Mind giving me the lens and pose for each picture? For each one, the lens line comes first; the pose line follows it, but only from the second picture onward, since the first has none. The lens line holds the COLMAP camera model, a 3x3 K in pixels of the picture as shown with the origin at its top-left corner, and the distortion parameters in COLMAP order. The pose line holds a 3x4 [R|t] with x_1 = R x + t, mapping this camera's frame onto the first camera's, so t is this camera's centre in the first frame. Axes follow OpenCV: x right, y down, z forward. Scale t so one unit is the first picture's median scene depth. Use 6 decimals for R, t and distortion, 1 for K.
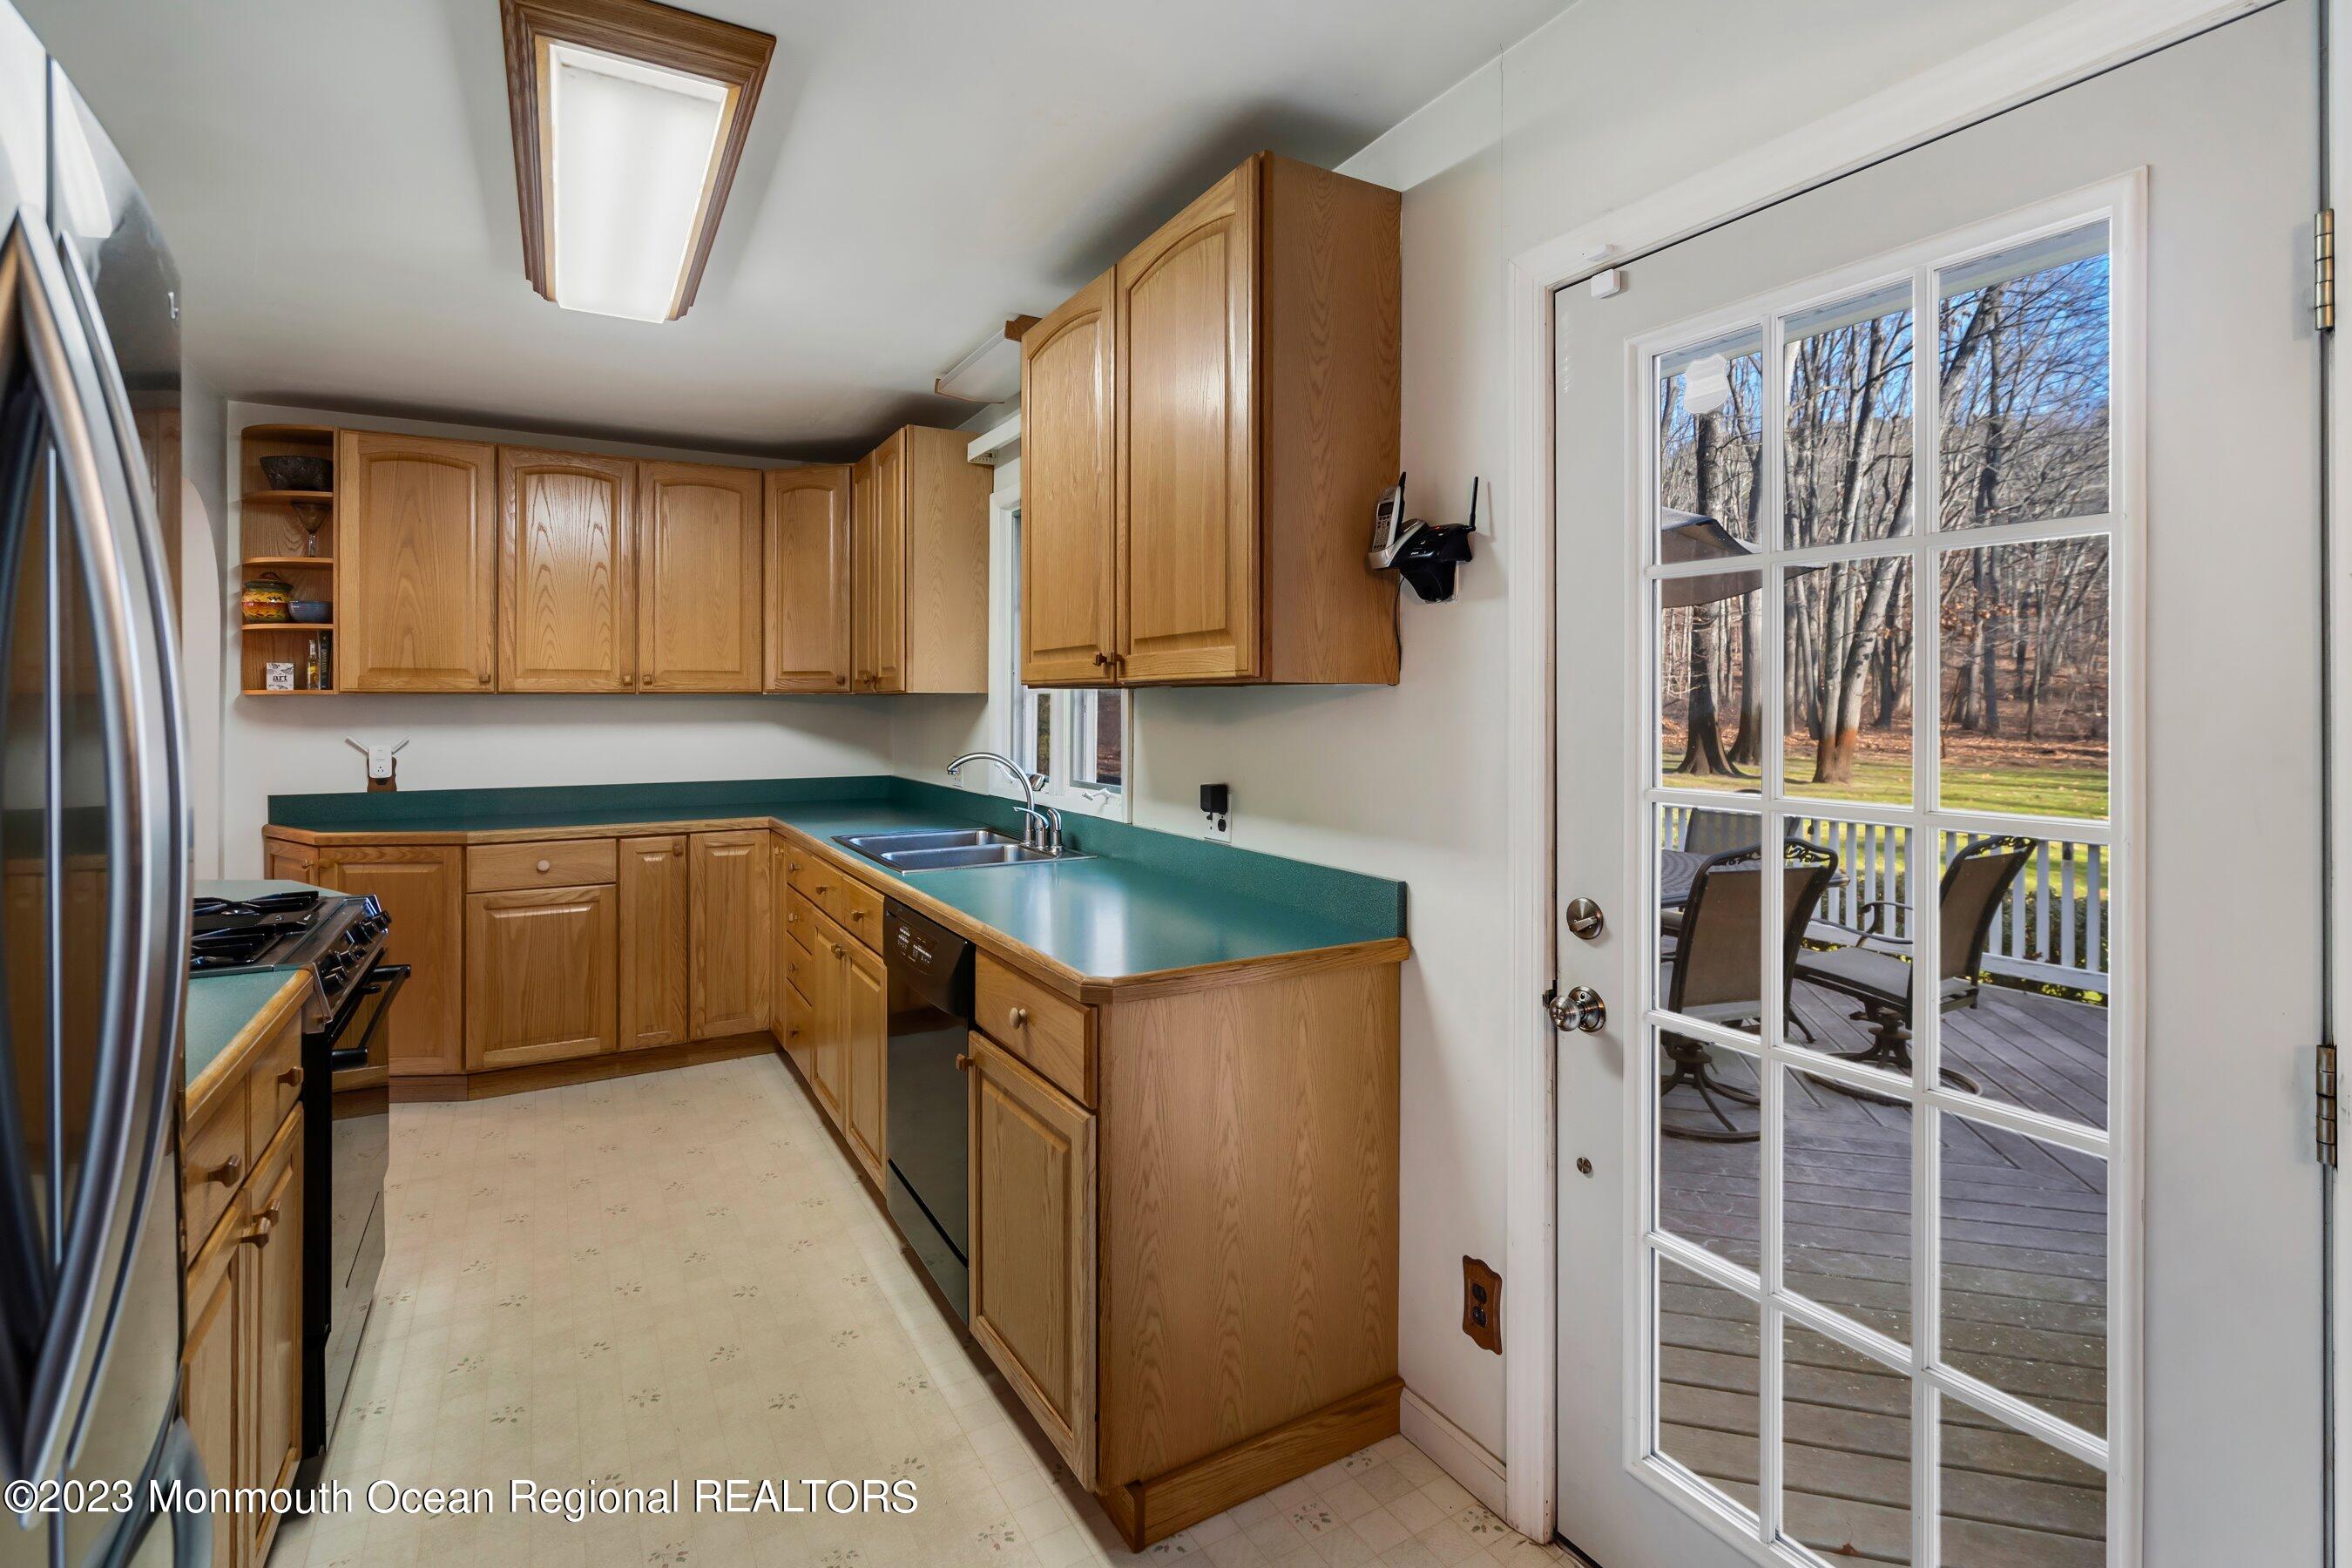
lens RADIAL K [[1090.5, 0, 1175.5], [0, 1090.5, 715.5], [0, 0, 1]] dist [-0.002583, 0.000135]
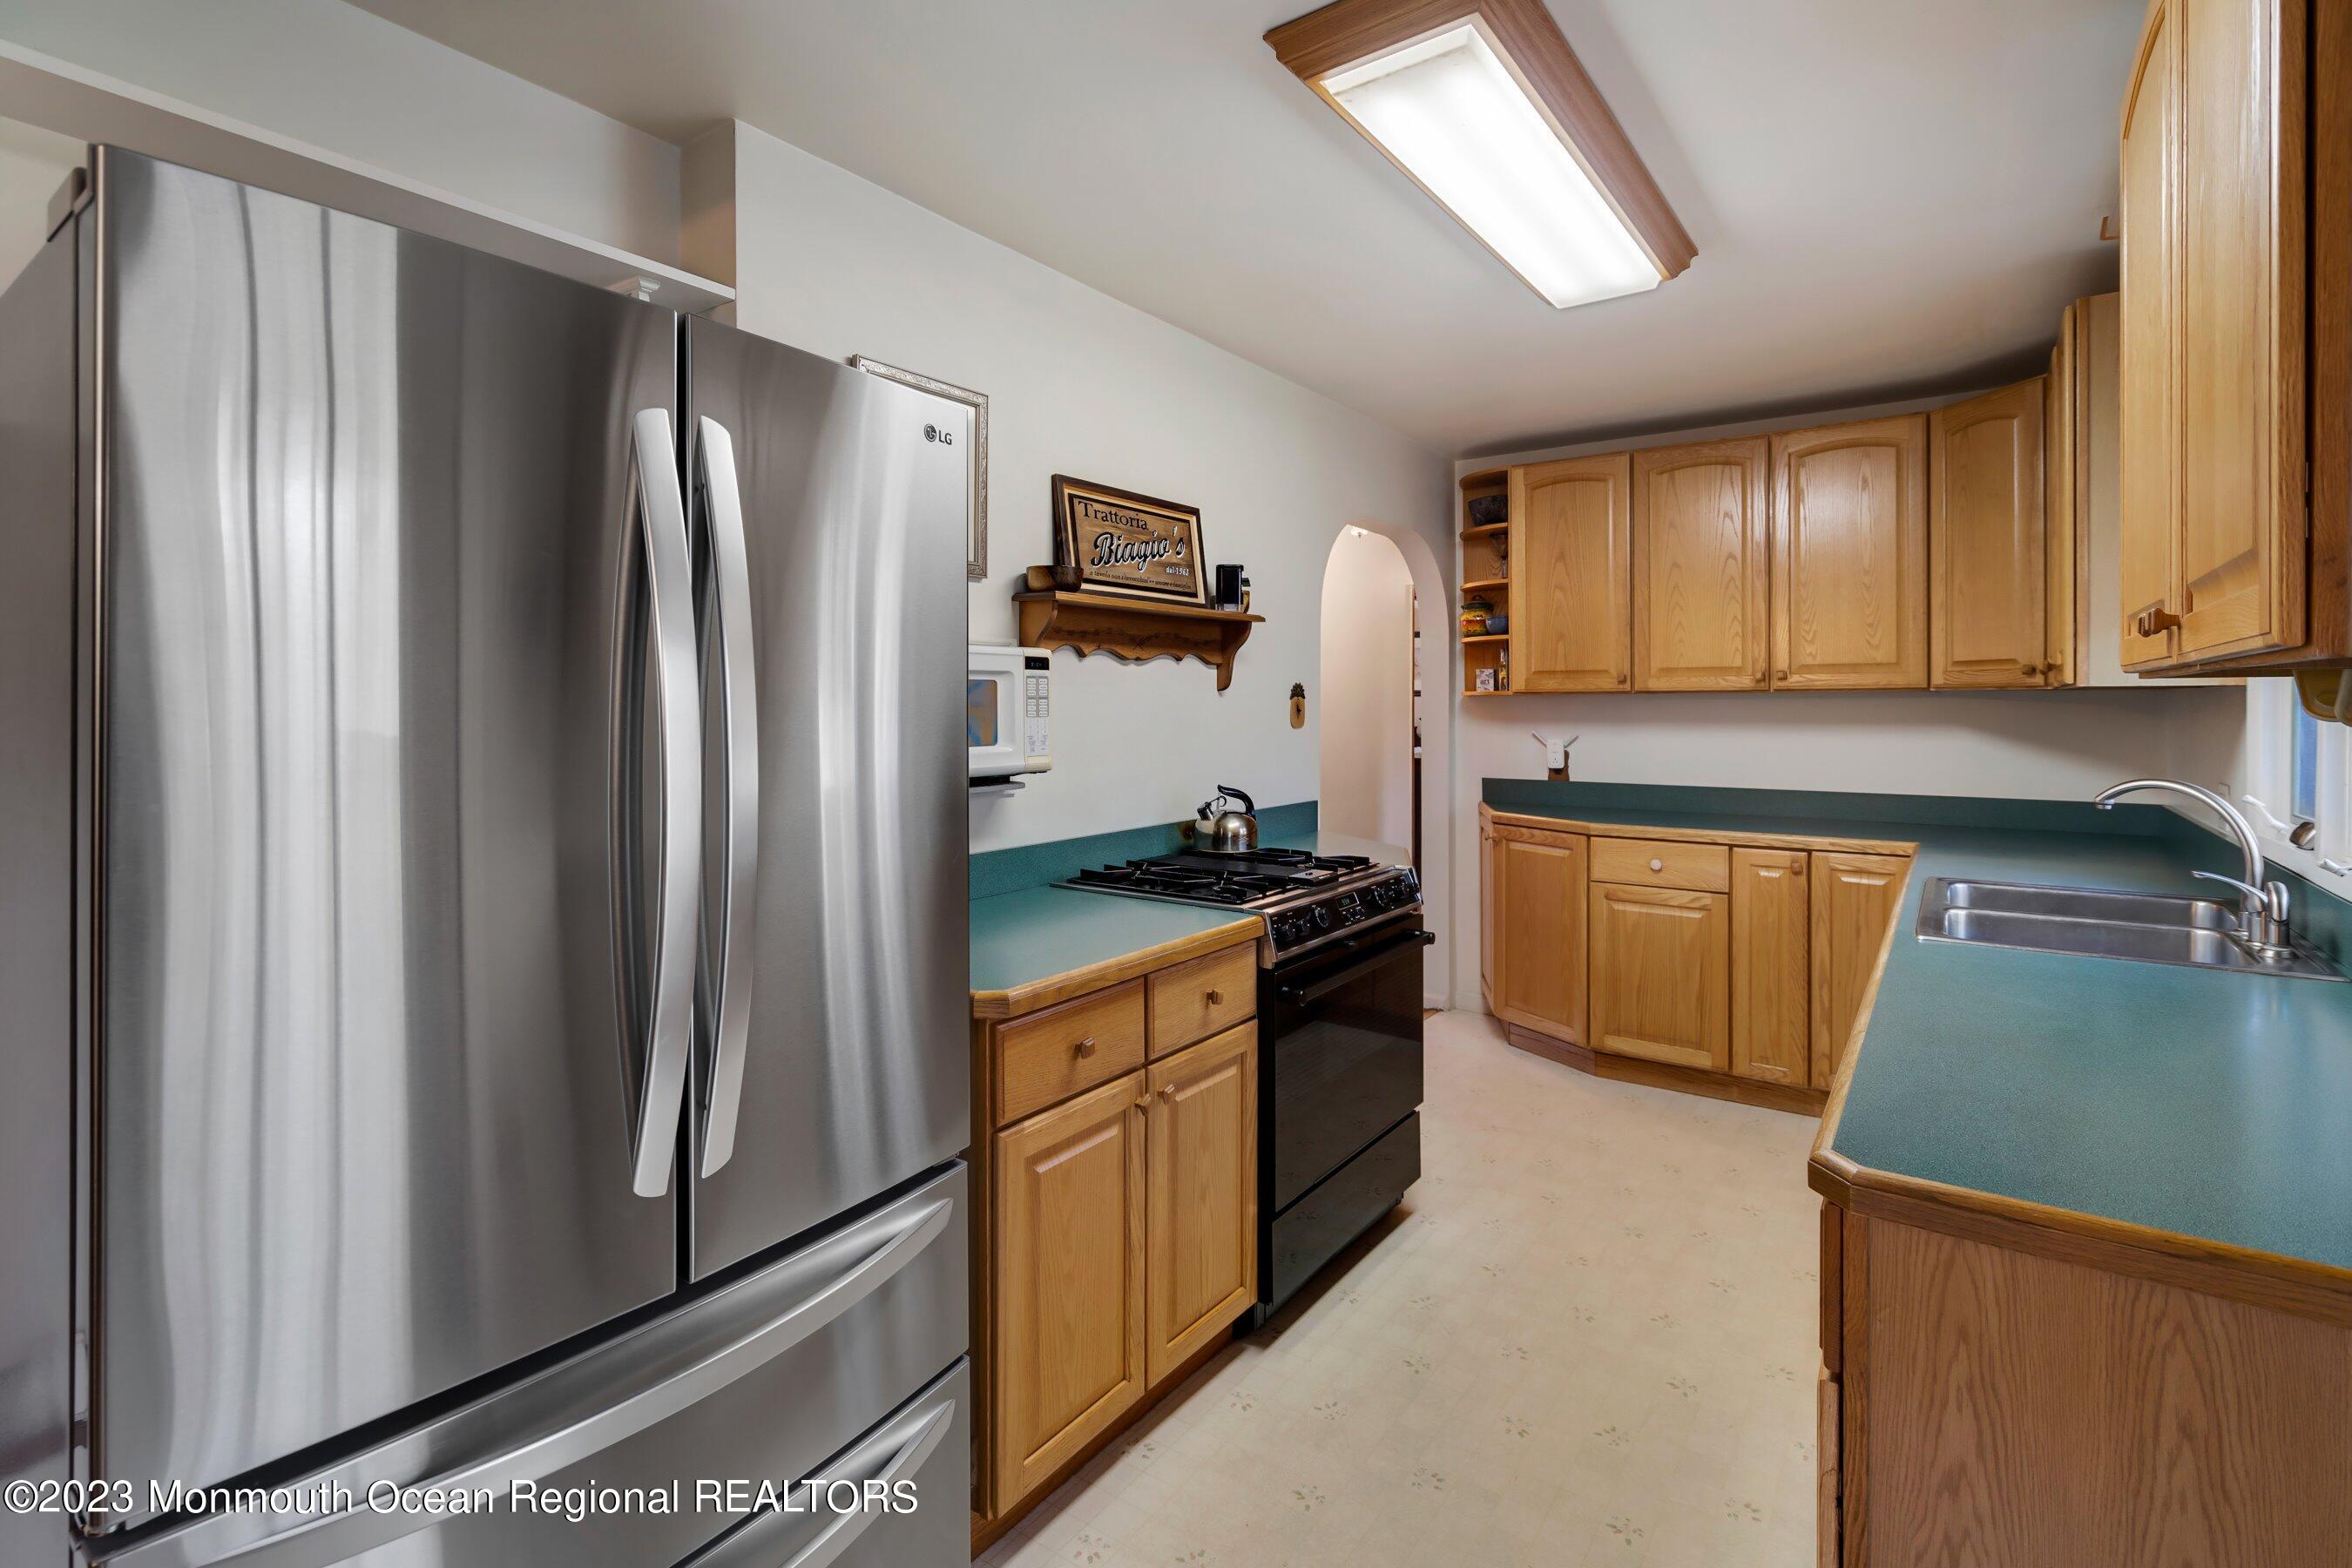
lens RADIAL K [[1090.5, 0, 1175.5], [0, 1090.5, 715.5], [0, 0, 1]] dist [-0.002583, 0.000135]
pose [[0.410727, 0.009898, -0.911705, 0.143518], [-0.007735, 0.999943, 0.007371, -0.002794], [0.911726, 0.004025, 0.410780, 0.182586]]
